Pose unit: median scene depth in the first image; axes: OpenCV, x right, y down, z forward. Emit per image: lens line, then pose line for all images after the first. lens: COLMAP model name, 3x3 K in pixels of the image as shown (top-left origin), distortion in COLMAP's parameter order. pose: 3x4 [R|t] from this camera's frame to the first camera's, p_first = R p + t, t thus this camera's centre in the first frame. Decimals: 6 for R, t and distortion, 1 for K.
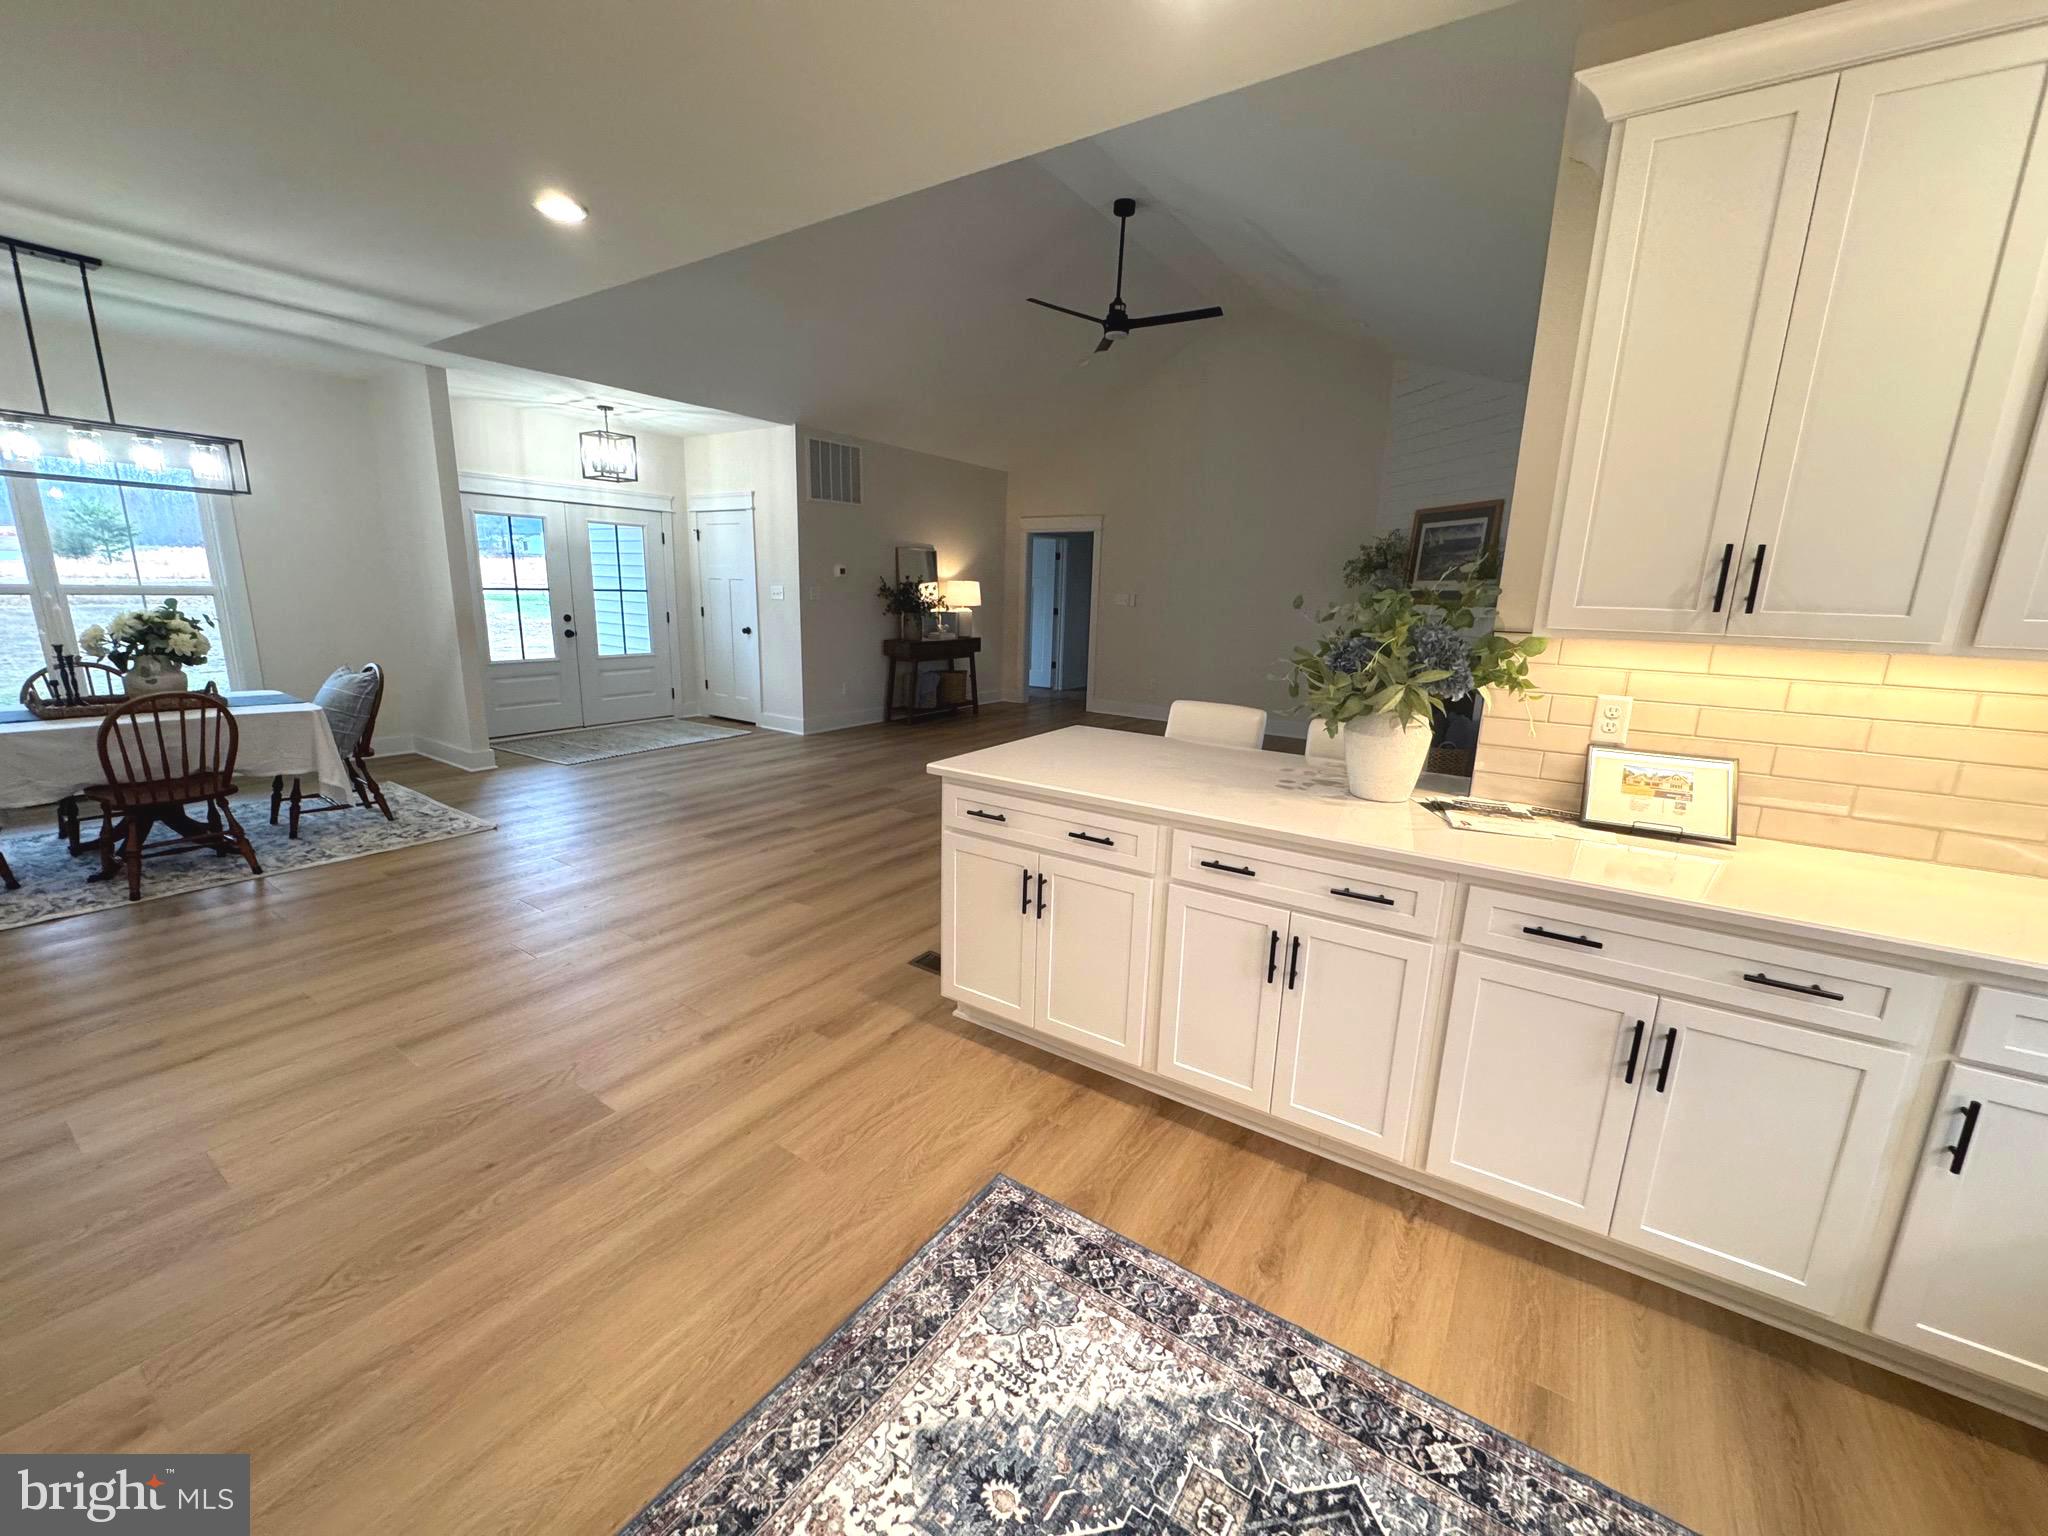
lens RADIAL K [[814.3, 0, 1031.0], [0, 814.3, 766.2], [0, 0, 1]] dist [-0.007689, 0.002561]
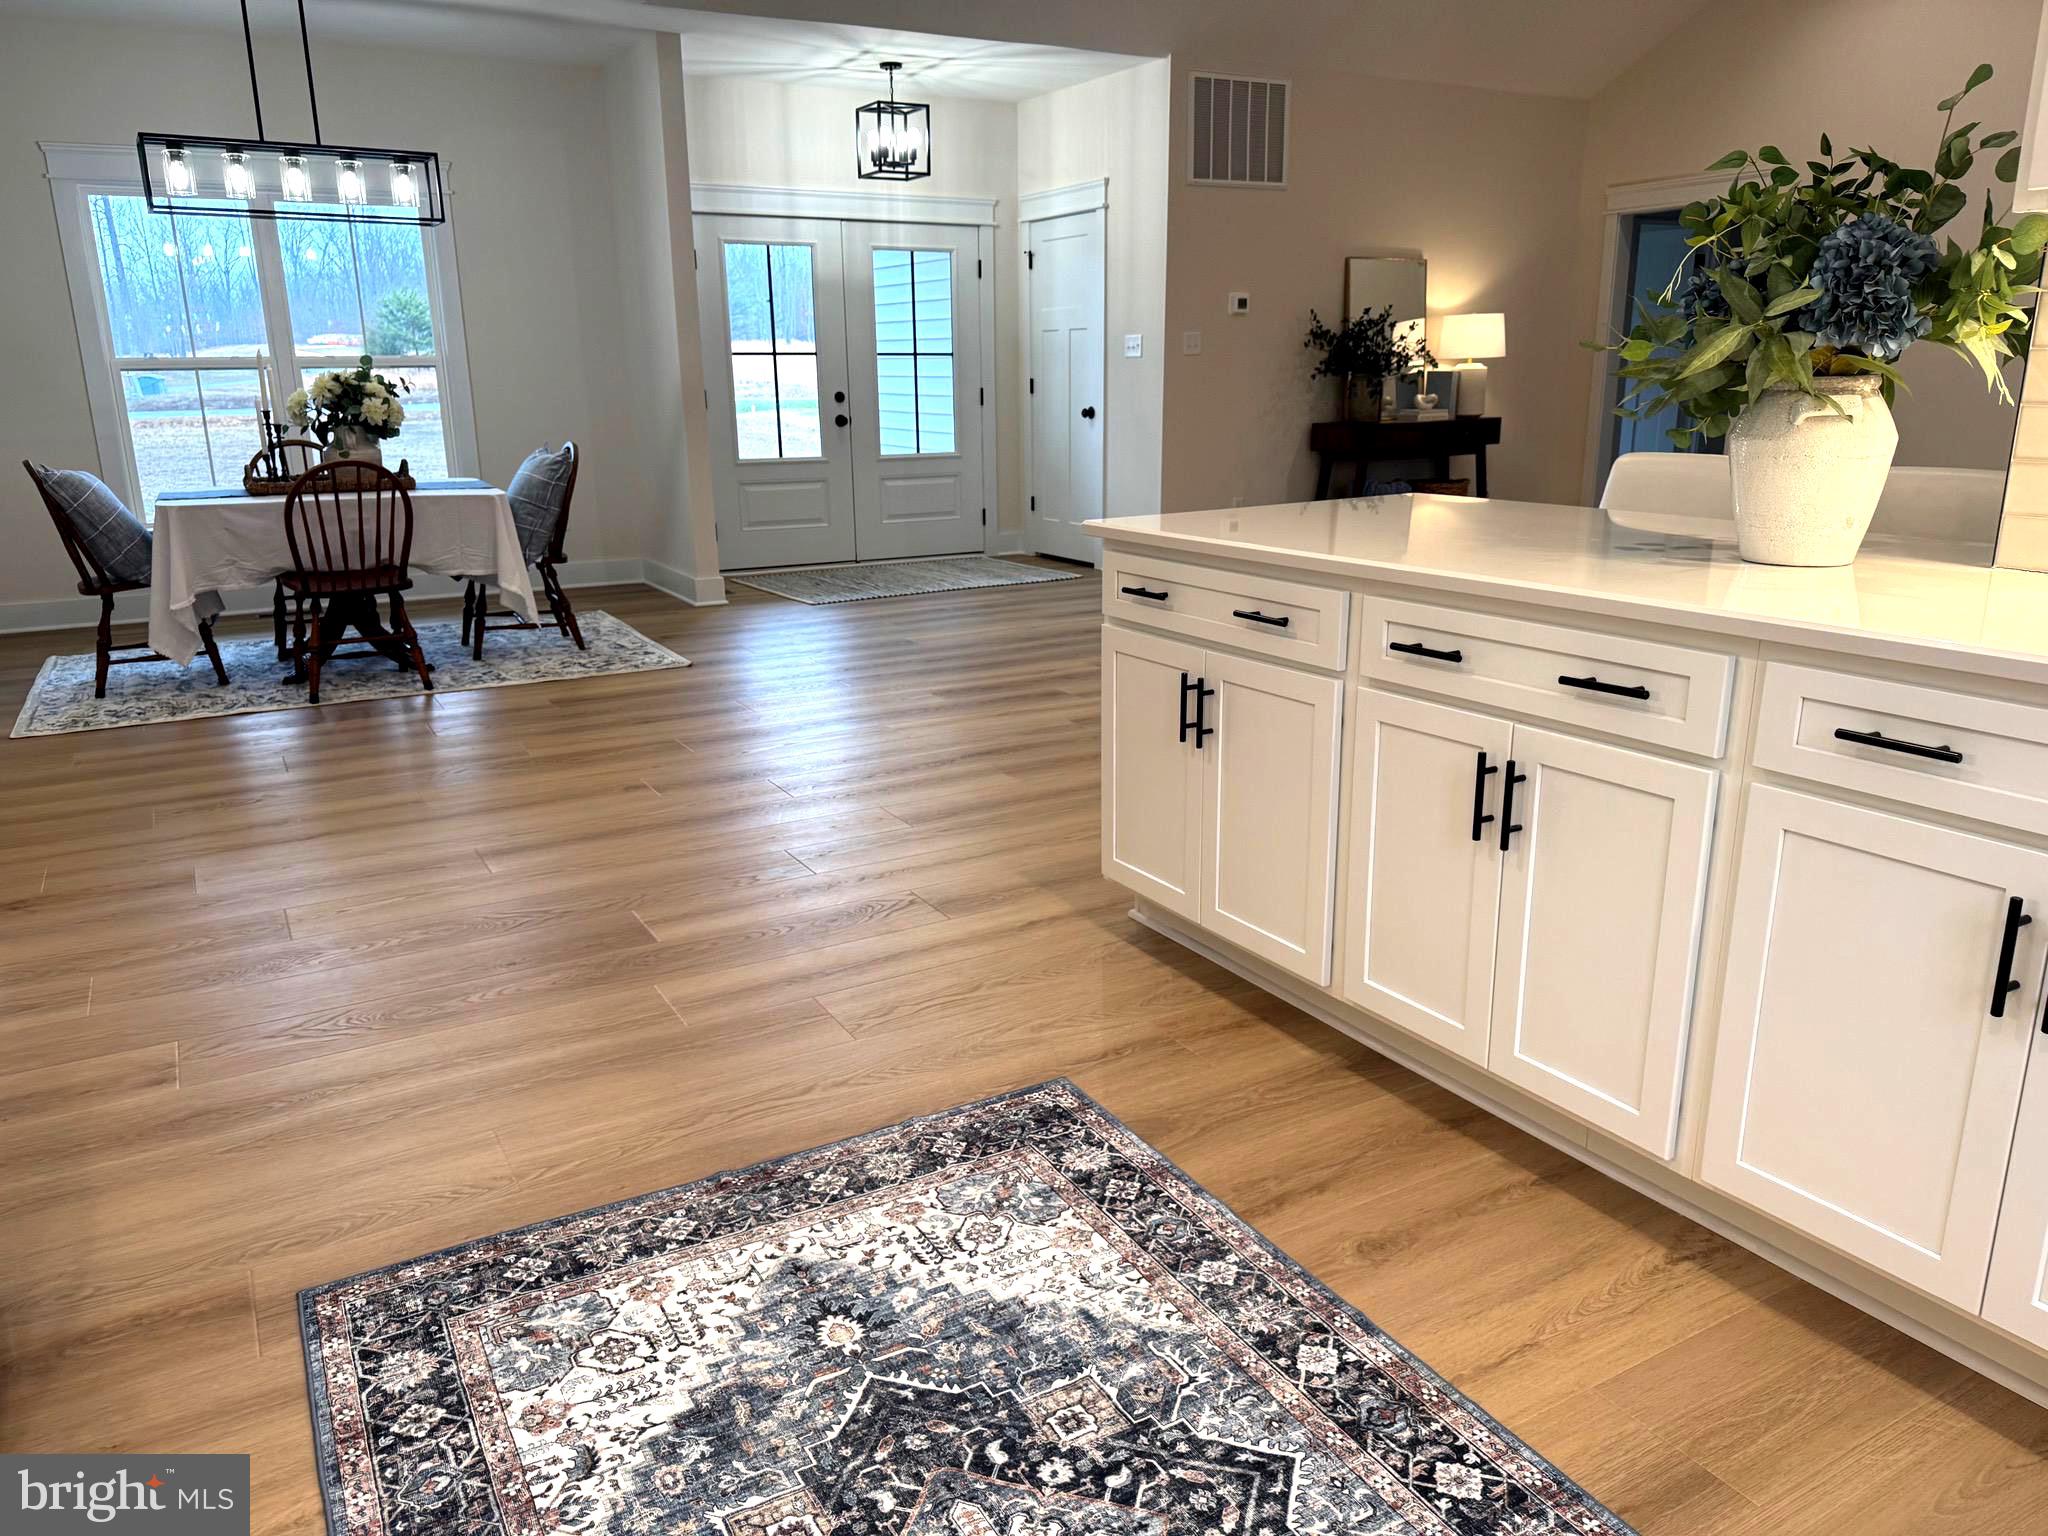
lens RADIAL K [[1448.8, 0, 1033.7], [0, 1448.8, 781.2], [0, 0, 1]] dist [0.053725, -0.059770]
pose [[0.895744, 0.080644, -0.437194, 0.267975], [-0.057060, 0.996131, 0.066837, 0.096247], [0.440893, -0.034923, 0.896880, -0.068688]]
